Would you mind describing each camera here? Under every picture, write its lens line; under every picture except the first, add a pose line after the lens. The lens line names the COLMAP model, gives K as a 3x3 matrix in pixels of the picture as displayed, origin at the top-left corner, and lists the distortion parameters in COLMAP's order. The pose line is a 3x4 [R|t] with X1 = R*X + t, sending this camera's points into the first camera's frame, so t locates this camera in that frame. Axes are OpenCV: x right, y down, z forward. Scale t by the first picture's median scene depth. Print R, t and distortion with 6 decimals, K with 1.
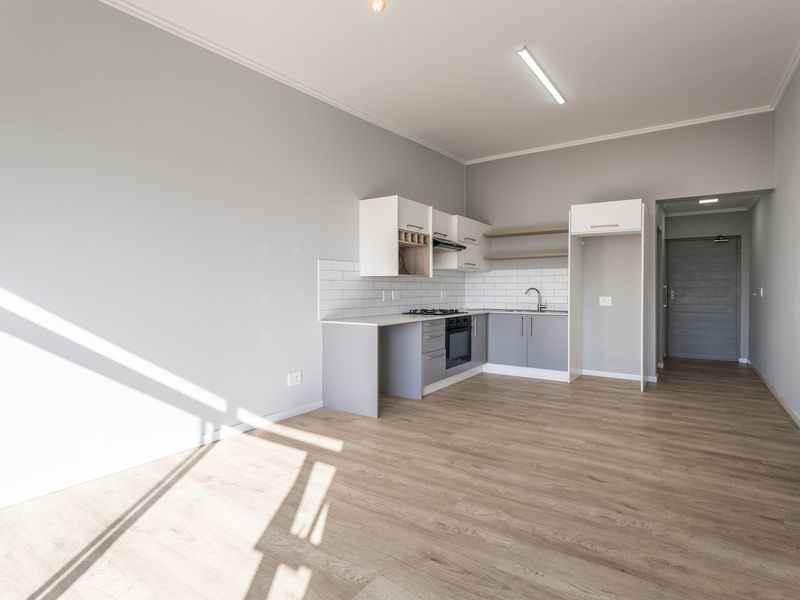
lens RADIAL K [[432.2, 0, 387.4], [0, 432.2, 301.8], [0, 0, 1]] dist [-0.002472, -0.000361]
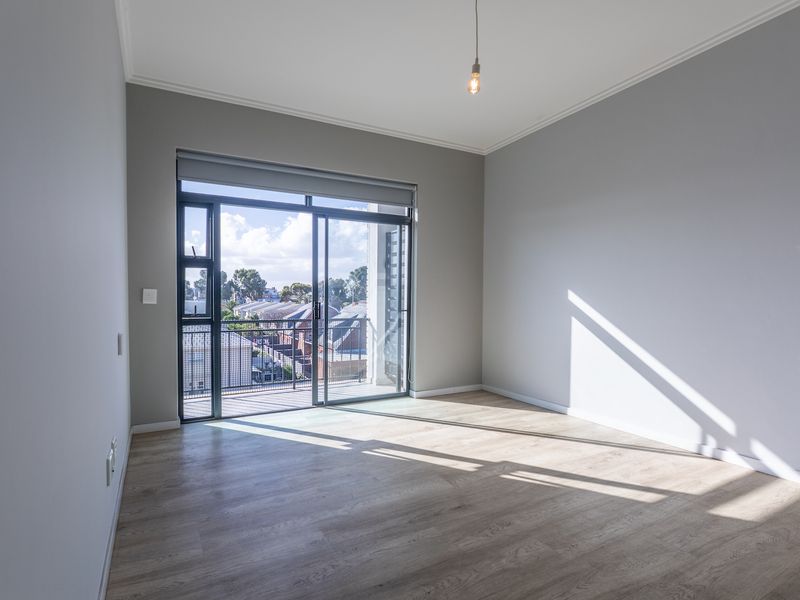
lens RADIAL K [[437.0, 0, 400.6], [0, 437.0, 318.3], [0, 0, 1]] dist [-0.000888, -0.000086]
pose [[-0.426432, 0.044056, -0.903446, 0.573709], [-0.033088, 0.997385, 0.064254, -0.017385], [0.903914, 0.057294, -0.423859, 0.587093]]
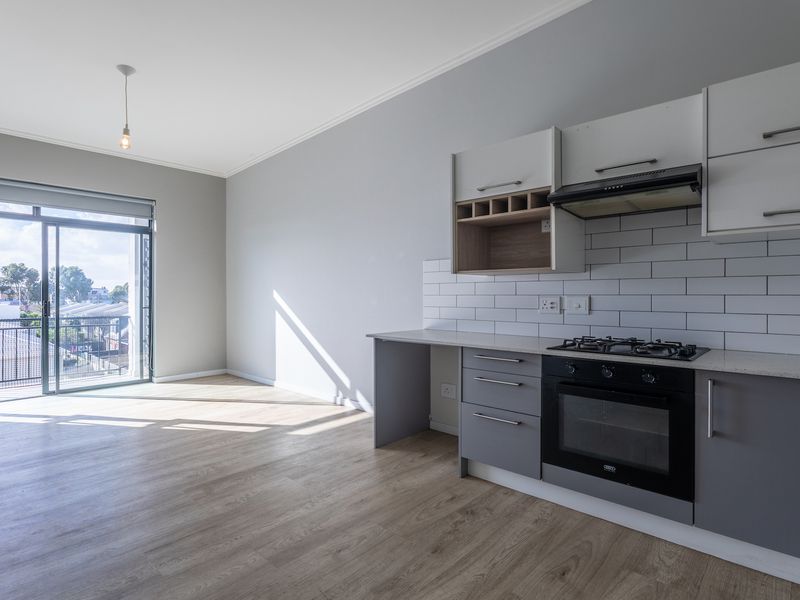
lens RADIAL K [[432.2, 0, 387.4], [0, 432.2, 301.8], [0, 0, 1]] dist [-0.002472, -0.000361]
pose [[-0.145476, 0.015083, -0.989247, 0.720018], [-0.028213, 0.999414, 0.019387, -0.028476], [0.988959, 0.030730, -0.144965, 1.024517]]
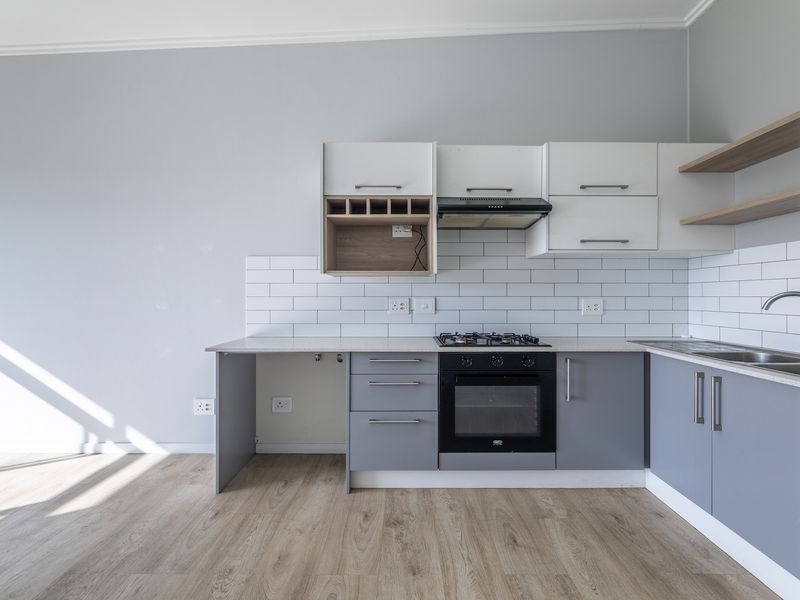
lens RADIAL K [[442.4, 0, 400.0], [0, 442.4, 300.0], [0, 0, 1]] dist [0.000871, -0.000455]
pose [[0.573769, 0.007197, -0.818986, 0.612987], [-0.023347, 0.999699, -0.007571, -0.021833], [0.818684, 0.023465, 0.573764, 0.752650]]
